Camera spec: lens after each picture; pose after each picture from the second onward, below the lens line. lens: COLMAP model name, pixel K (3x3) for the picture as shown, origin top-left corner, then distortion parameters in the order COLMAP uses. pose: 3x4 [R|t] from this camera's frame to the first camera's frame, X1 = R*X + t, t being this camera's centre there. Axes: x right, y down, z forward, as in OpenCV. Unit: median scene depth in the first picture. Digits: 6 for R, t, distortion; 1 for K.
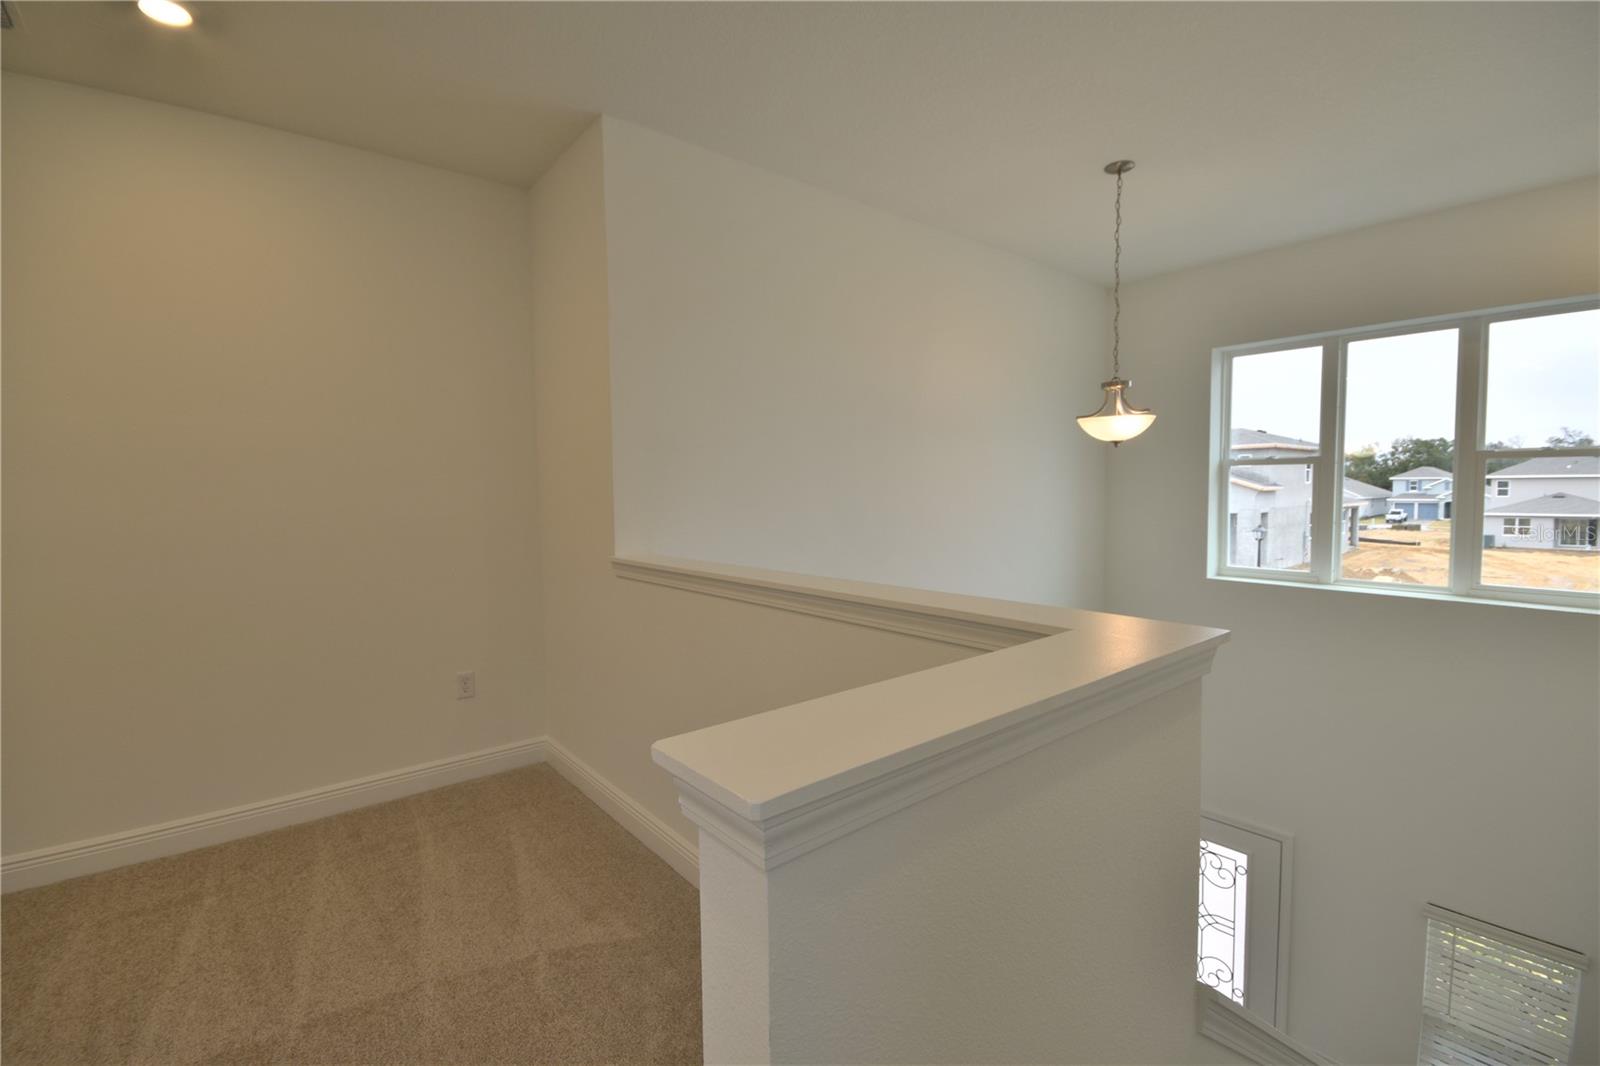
lens RADIAL K [[701.3, 0, 810.4], [0, 701.3, 530.7], [0, 0, 1]] dist [0.005906, -0.010791]
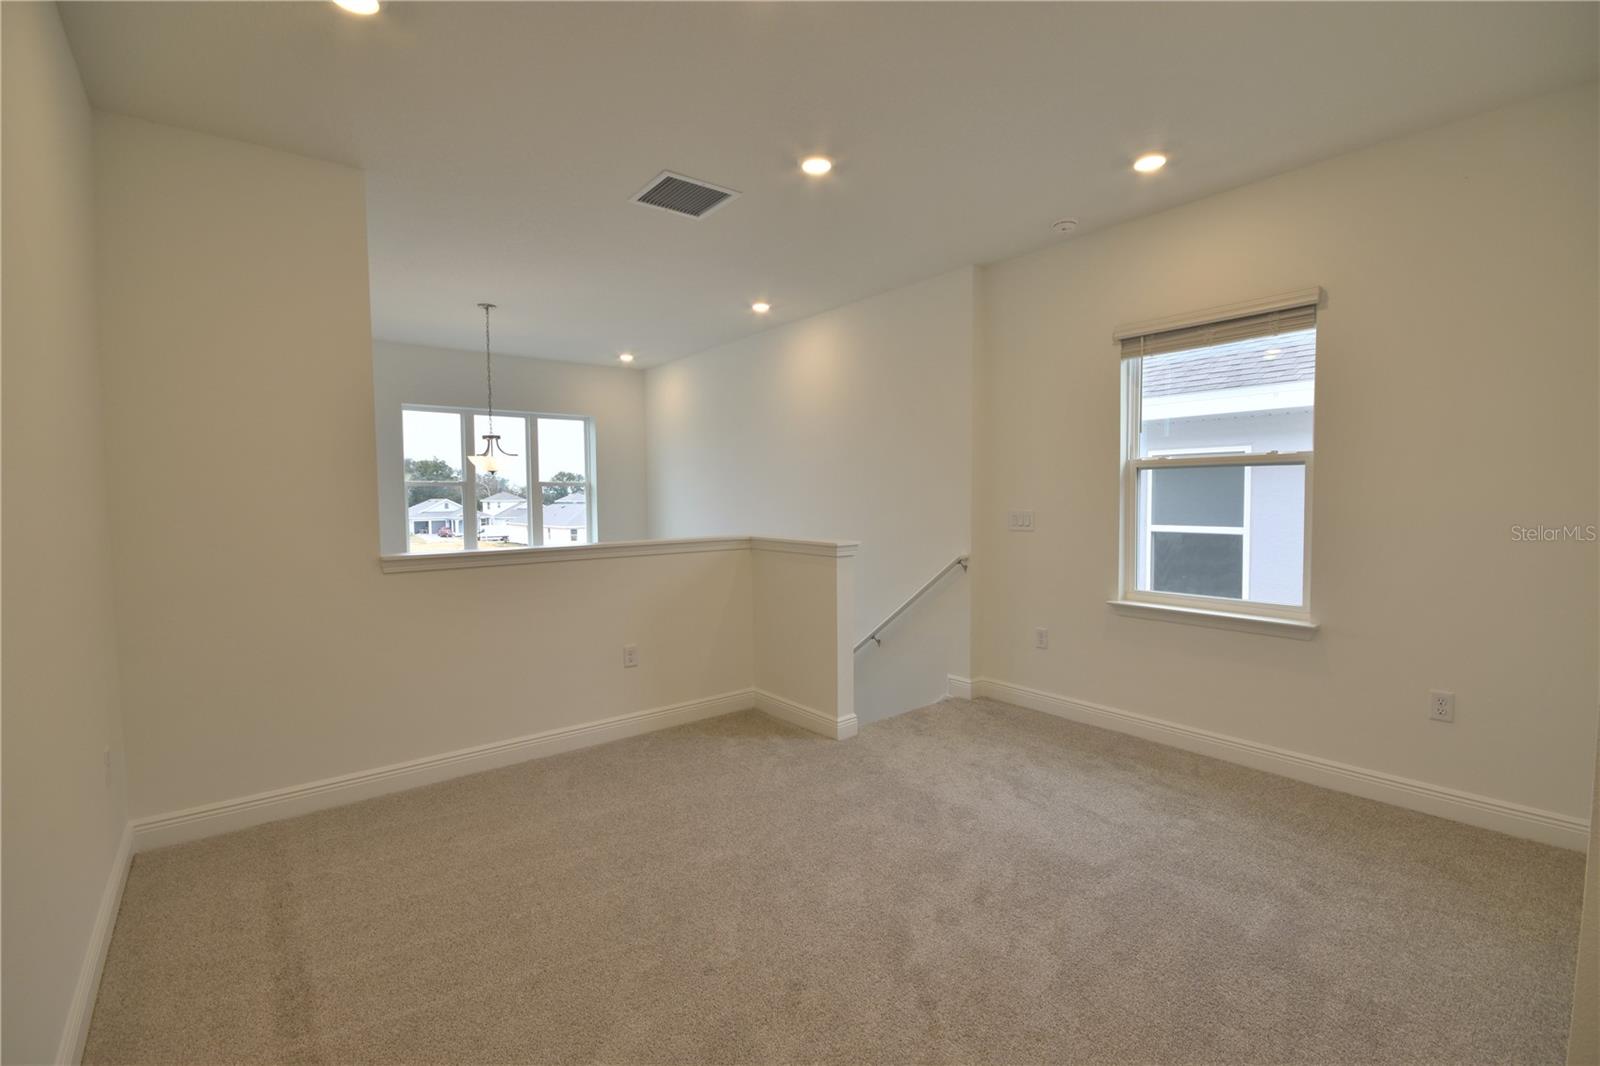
lens RADIAL K [[701.3, 0, 815.1], [0, 701.3, 529.3], [0, 0, 1]] dist [0.005906, -0.010791]
pose [[-0.000388, -0.037478, 0.999297, -1.218925], [0.064609, 0.997209, 0.037425, -0.004774], [-0.997911, 0.064579, 0.002034, 0.252713]]
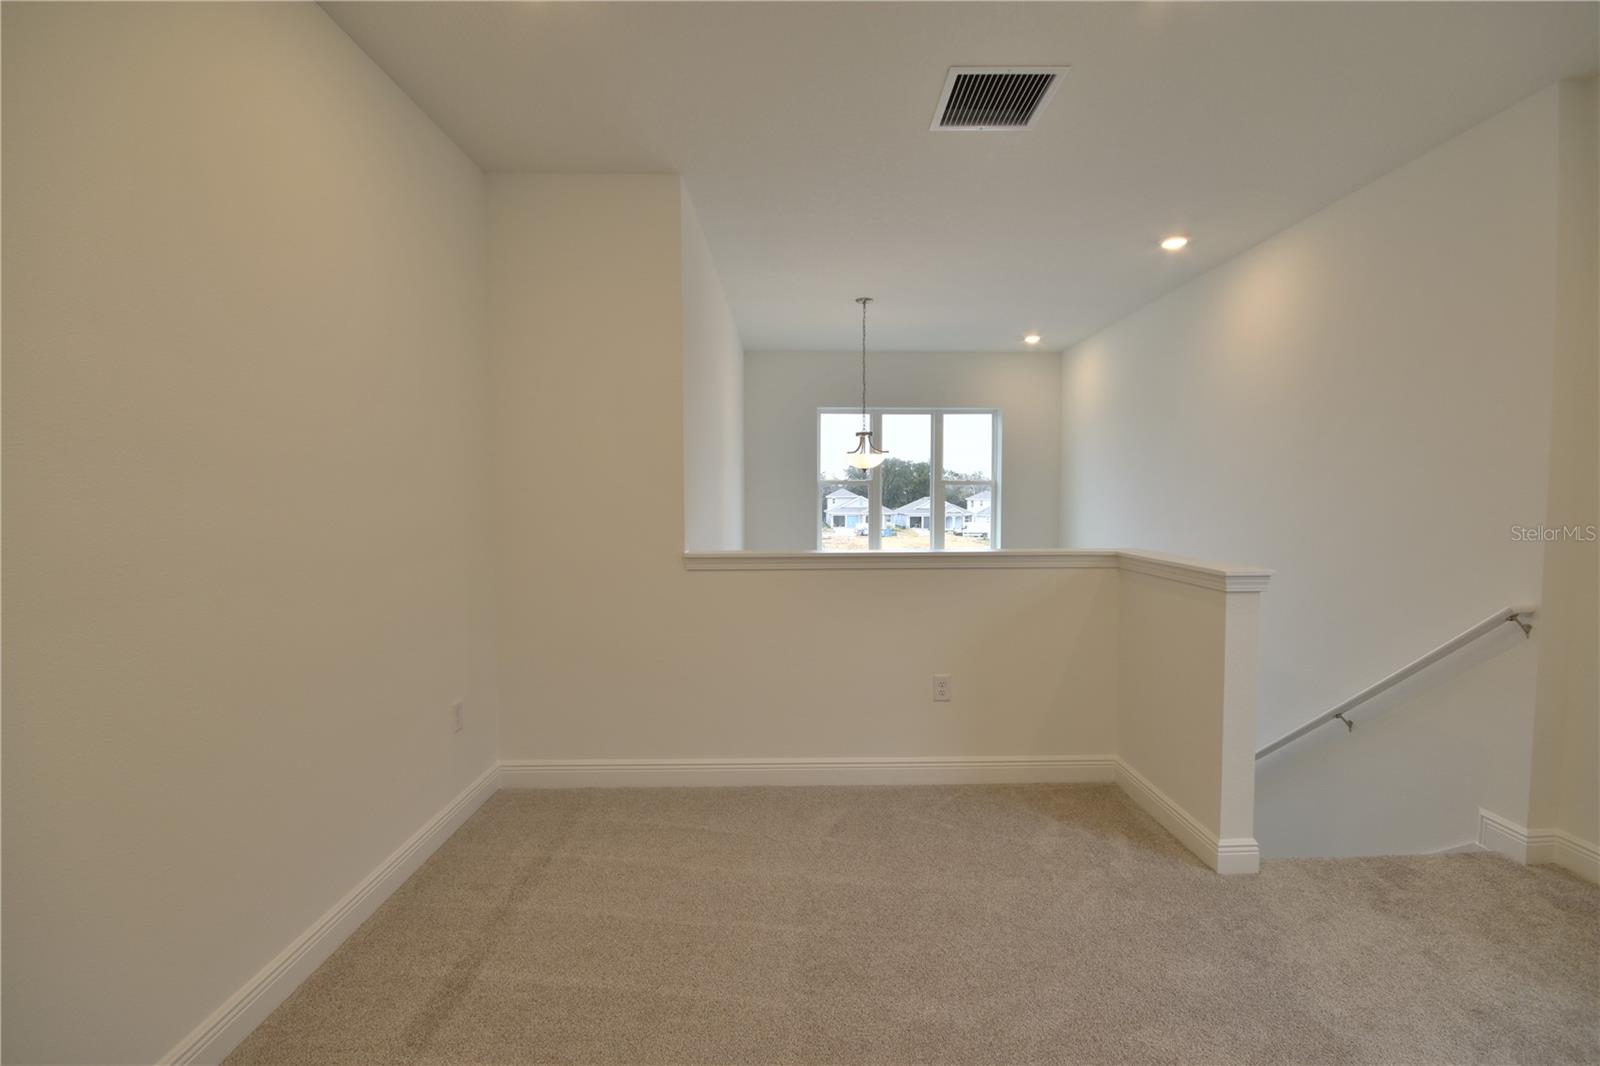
lens RADIAL K [[701.3, 0, 816.1], [0, 701.3, 529.5], [0, 0, 1]] dist [0.005906, -0.010791]
pose [[0.613418, -0.025955, 0.789332, -0.912703], [0.037452, 0.999291, 0.003754, 0.000782], [-0.788870, 0.027260, 0.613955, 0.103222]]
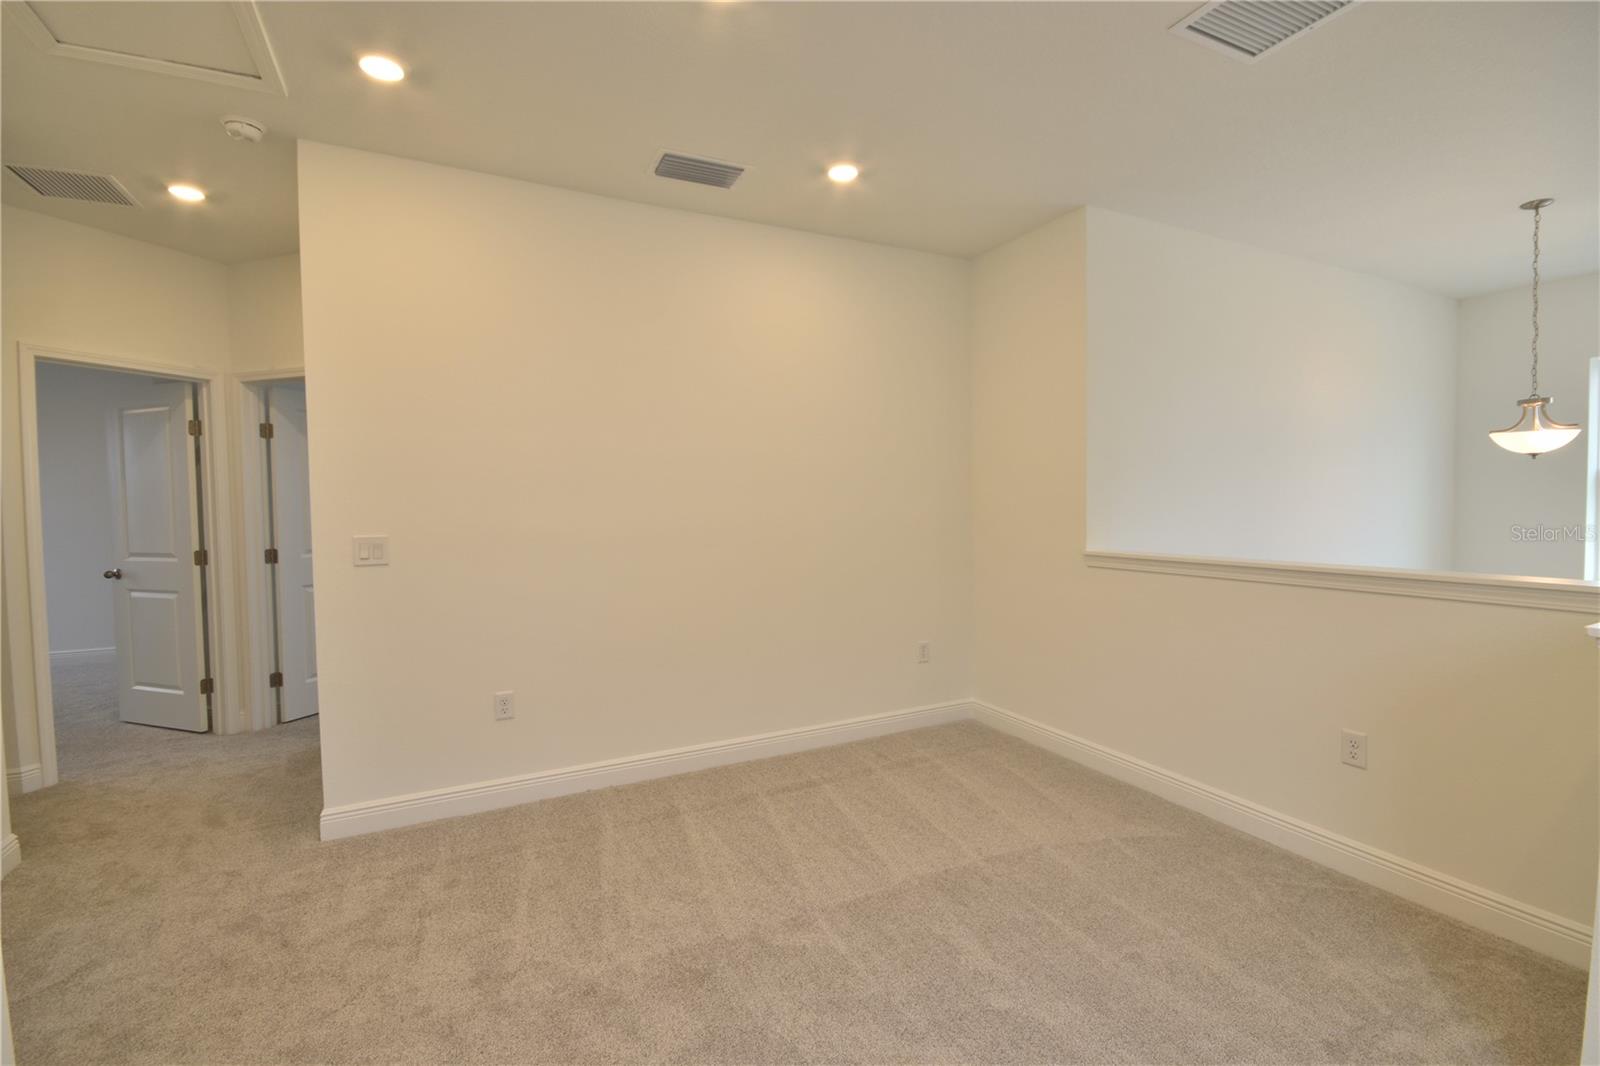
lens RADIAL K [[701.3, 0, 814.7], [0, 701.3, 529.5], [0, 0, 1]] dist [0.005906, -0.010791]
pose [[0.975295, 0.009589, -0.220699, -0.409936], [-0.013592, 0.999769, -0.016625, 0.022469], [0.220489, 0.019214, 0.975200, -0.290955]]
